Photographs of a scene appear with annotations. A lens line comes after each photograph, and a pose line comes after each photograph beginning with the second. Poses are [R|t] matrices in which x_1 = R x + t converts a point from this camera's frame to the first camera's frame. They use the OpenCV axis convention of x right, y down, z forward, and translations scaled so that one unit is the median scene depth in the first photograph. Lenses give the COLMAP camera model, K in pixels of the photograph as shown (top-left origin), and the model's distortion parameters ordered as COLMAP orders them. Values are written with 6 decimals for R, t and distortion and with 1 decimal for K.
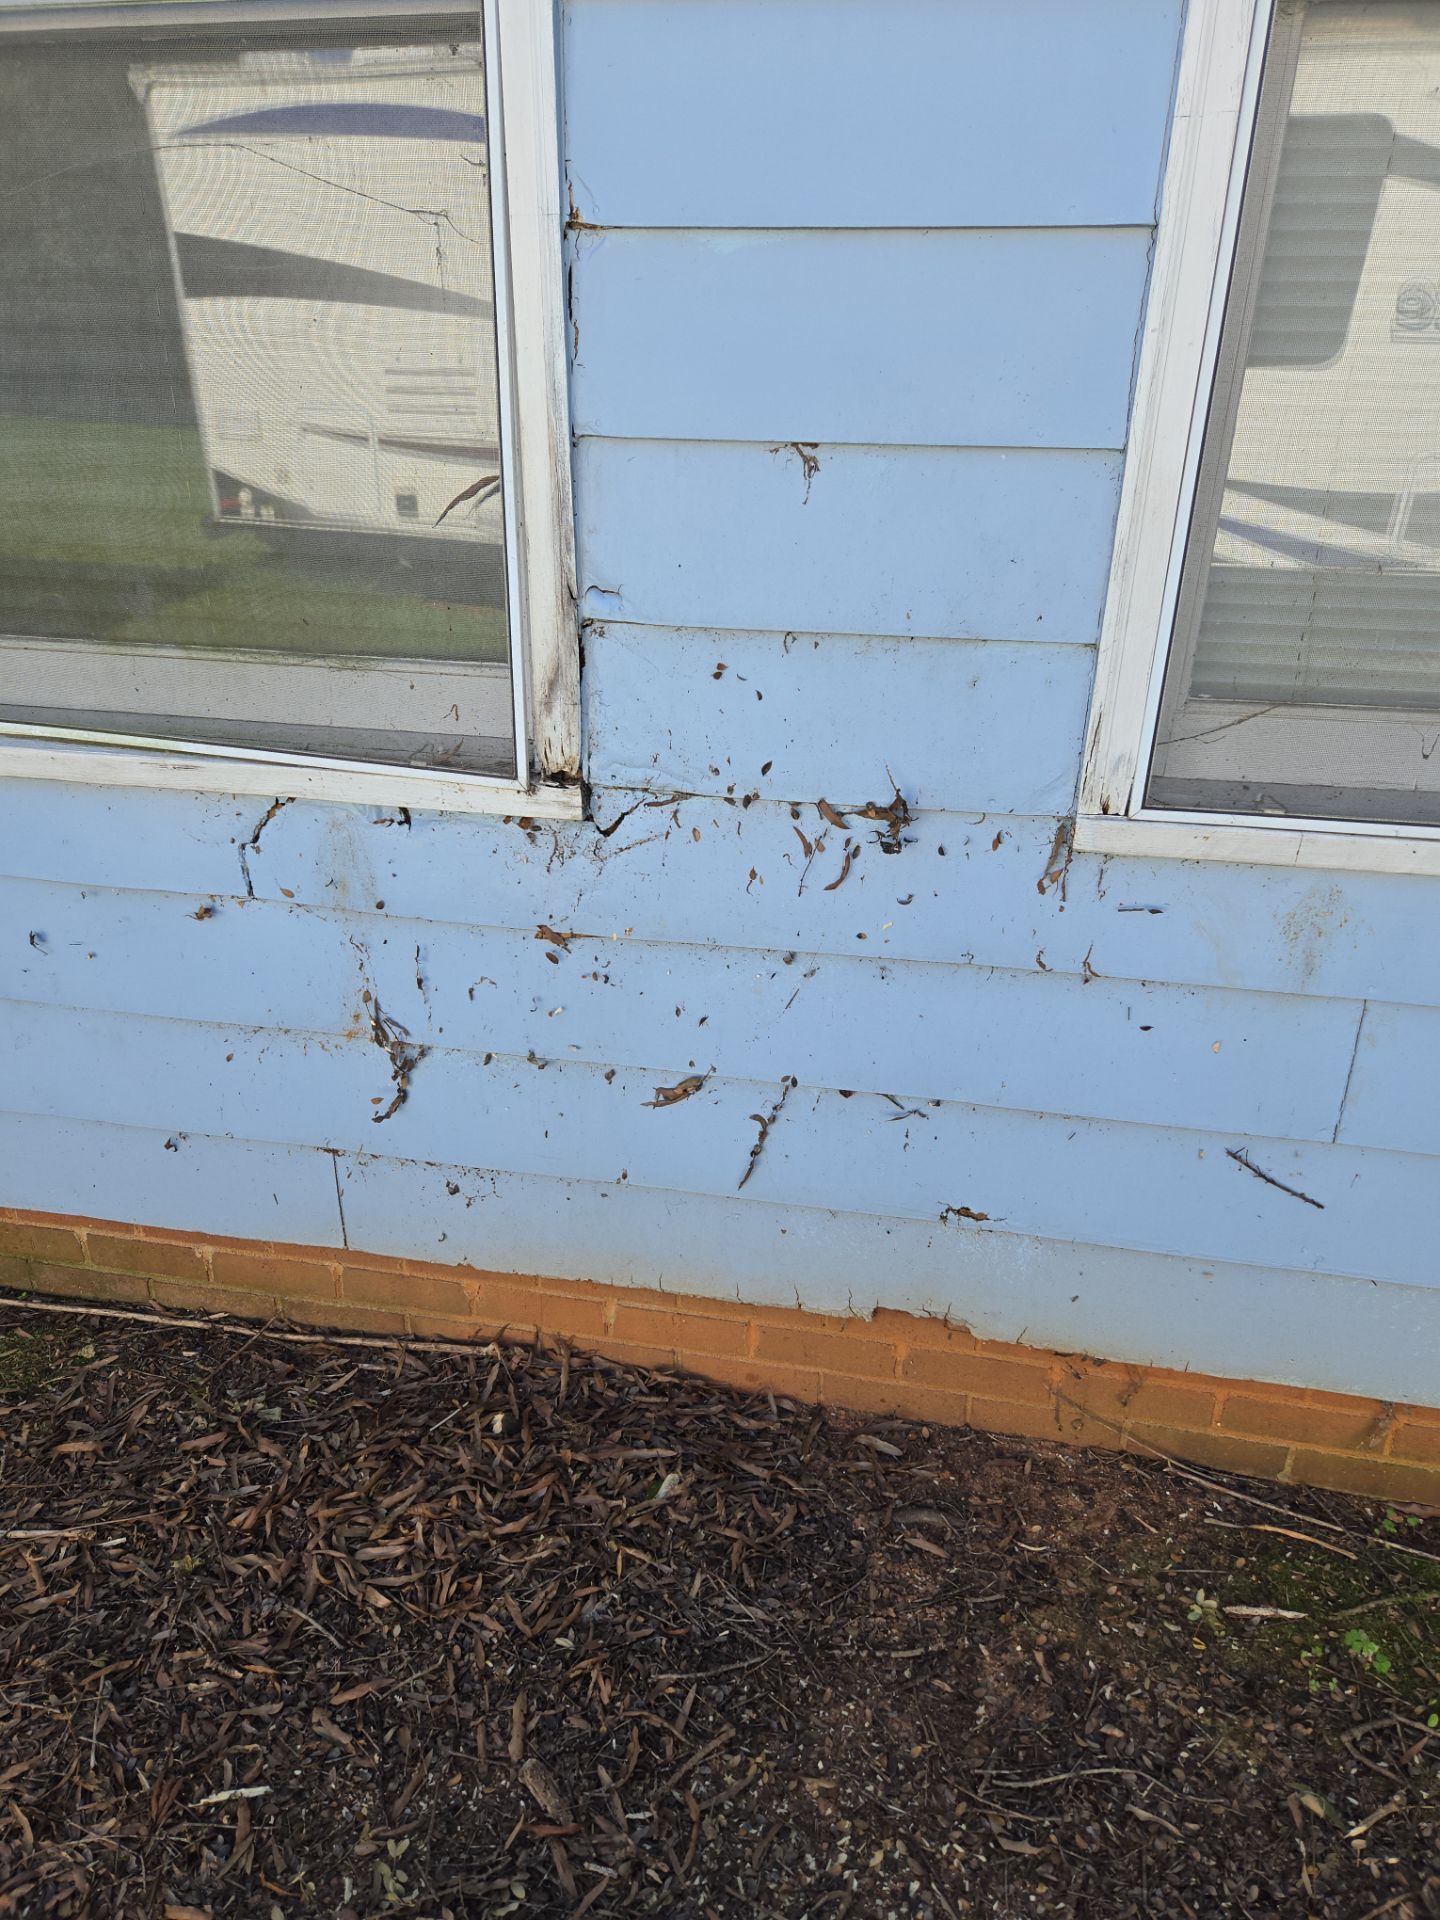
lens RADIAL K [[1274.9, 0, 713.0], [0, 1274.9, 950.3], [0, 0, 1]] dist [0.071446, -0.053542]
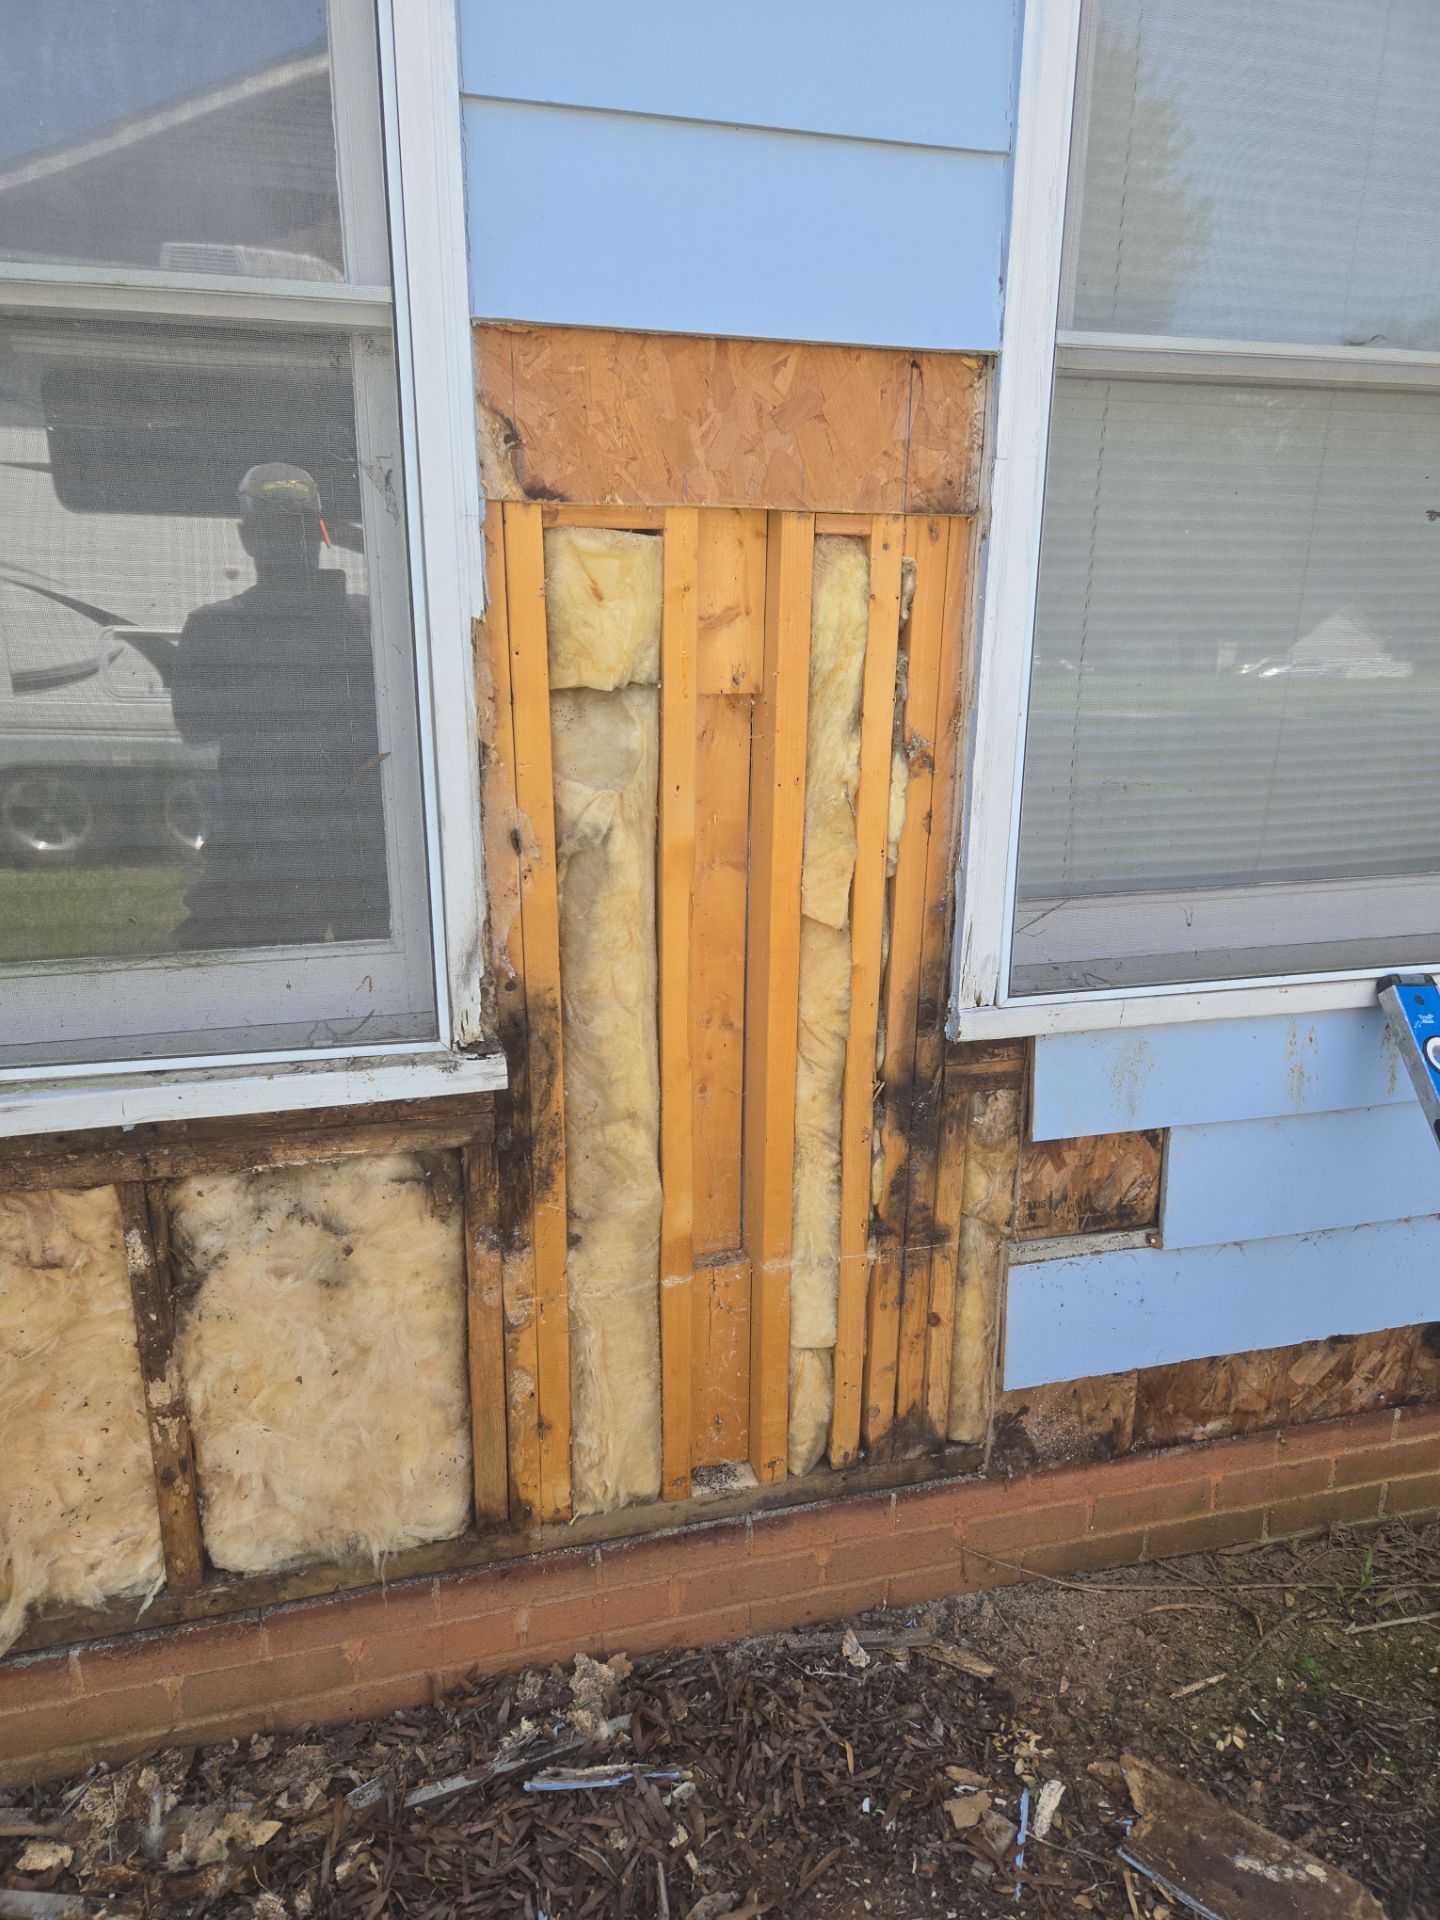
lens RADIAL K [[1274.9, 0, 713.0], [0, 1274.9, 950.3], [0, 0, 1]] dist [0.071446, -0.053542]
pose [[0.896912, -0.127267, 0.423499, -0.318731], [0.185658, 0.977571, -0.099425, -0.070802], [-0.401347, 0.167801, 0.900424, 0.048926]]
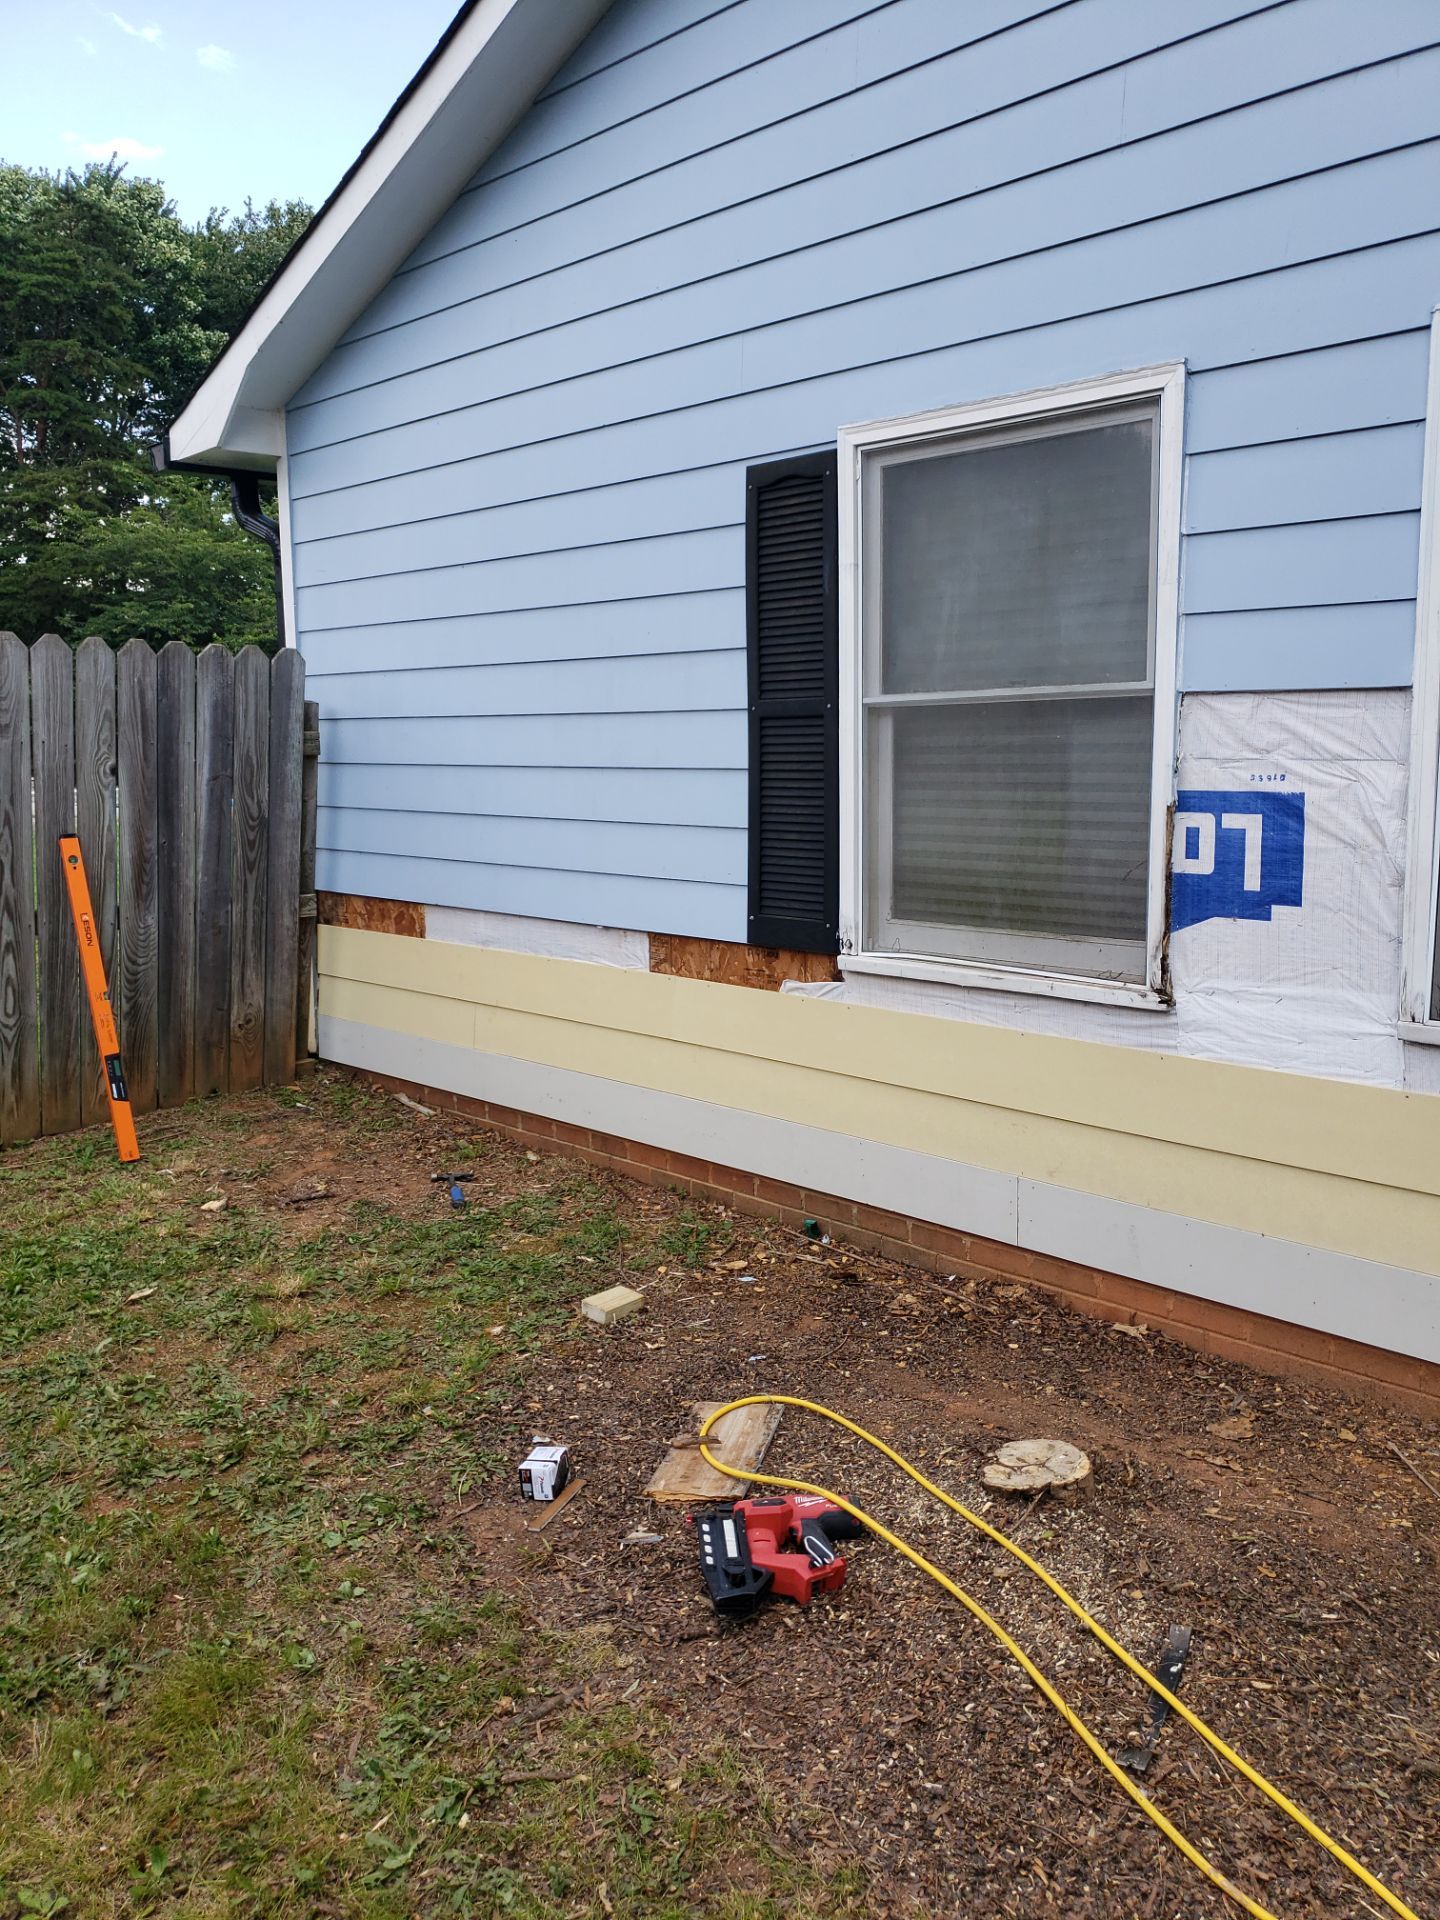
lens RADIAL K [[1441.8, 0, 722.7], [0, 1441.8, 945.1], [0, 0, 1]] dist [0.002320, -0.001748]
pose [[0.831333, 0.052058, -0.553331, 0.544186], [-0.202248, 0.955679, -0.213949, 0.410513], [0.517668, 0.289773, 0.805016, -1.216668]]
